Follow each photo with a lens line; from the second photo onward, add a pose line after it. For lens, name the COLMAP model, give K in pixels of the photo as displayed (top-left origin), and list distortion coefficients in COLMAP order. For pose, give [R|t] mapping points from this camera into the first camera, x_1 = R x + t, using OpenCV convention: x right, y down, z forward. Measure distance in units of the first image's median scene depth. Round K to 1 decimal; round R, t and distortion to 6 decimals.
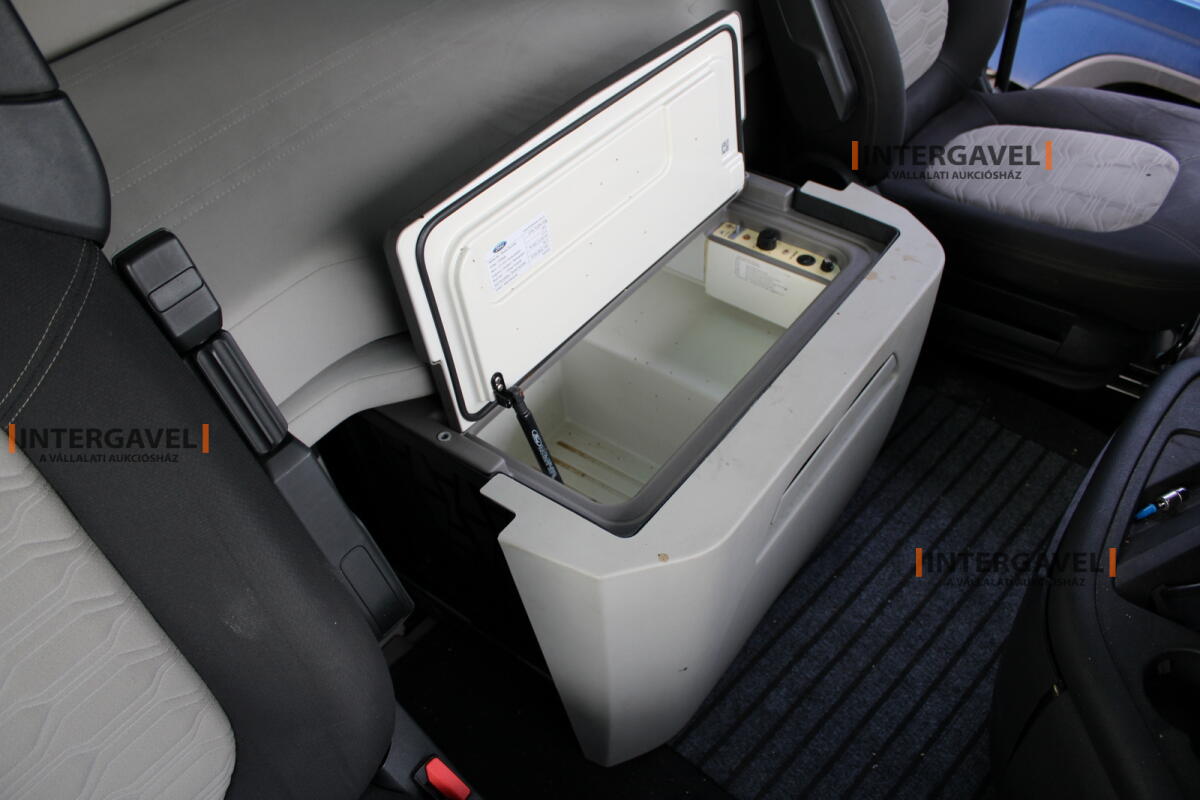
lens RADIAL K [[1007.8, 0, 593.2], [0, 1007.8, 420.4], [0, 0, 1]] dist [-0.175688, 0.168229]
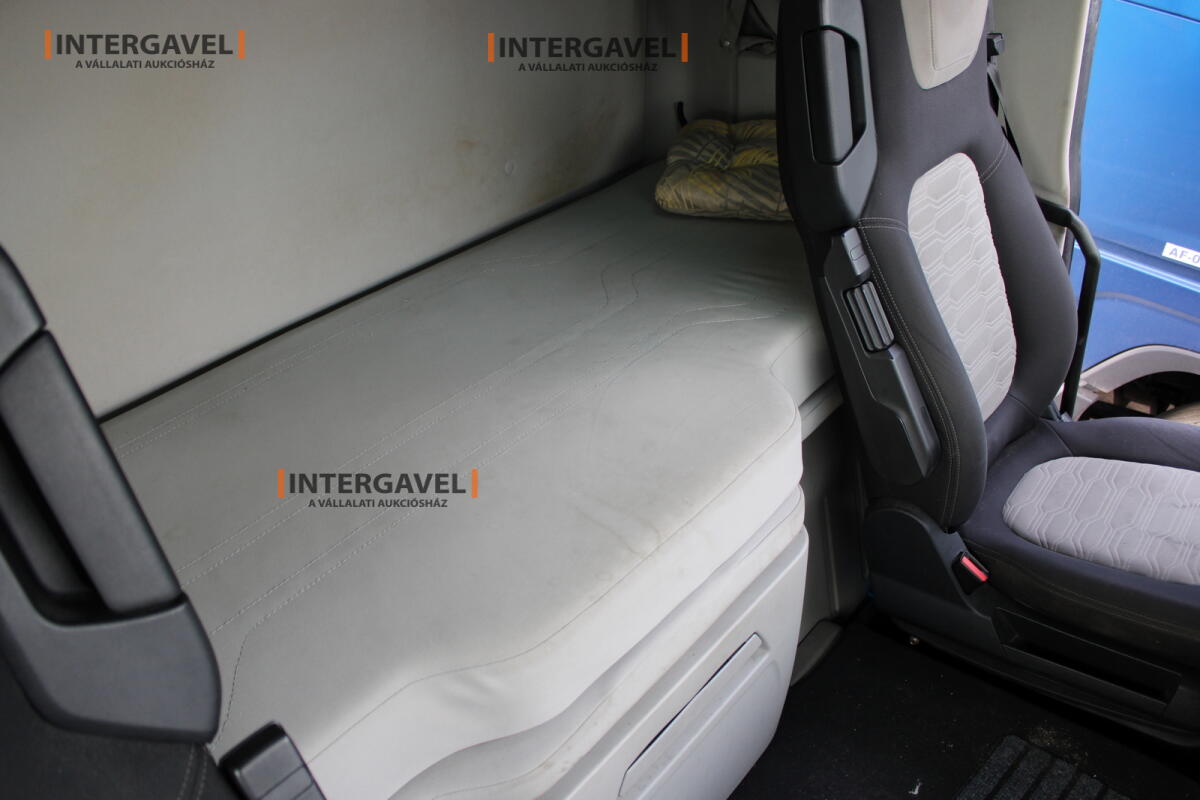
lens RADIAL K [[1007.8, 0, 593.2], [0, 1007.8, 420.4], [0, 0, 1]] dist [-0.175688, 0.168229]
pose [[0.999303, 0.004603, -0.037048, -0.042346], [-0.013152, 0.972152, -0.233982, -0.116099], [0.034940, 0.234307, 0.971535, 0.007832]]
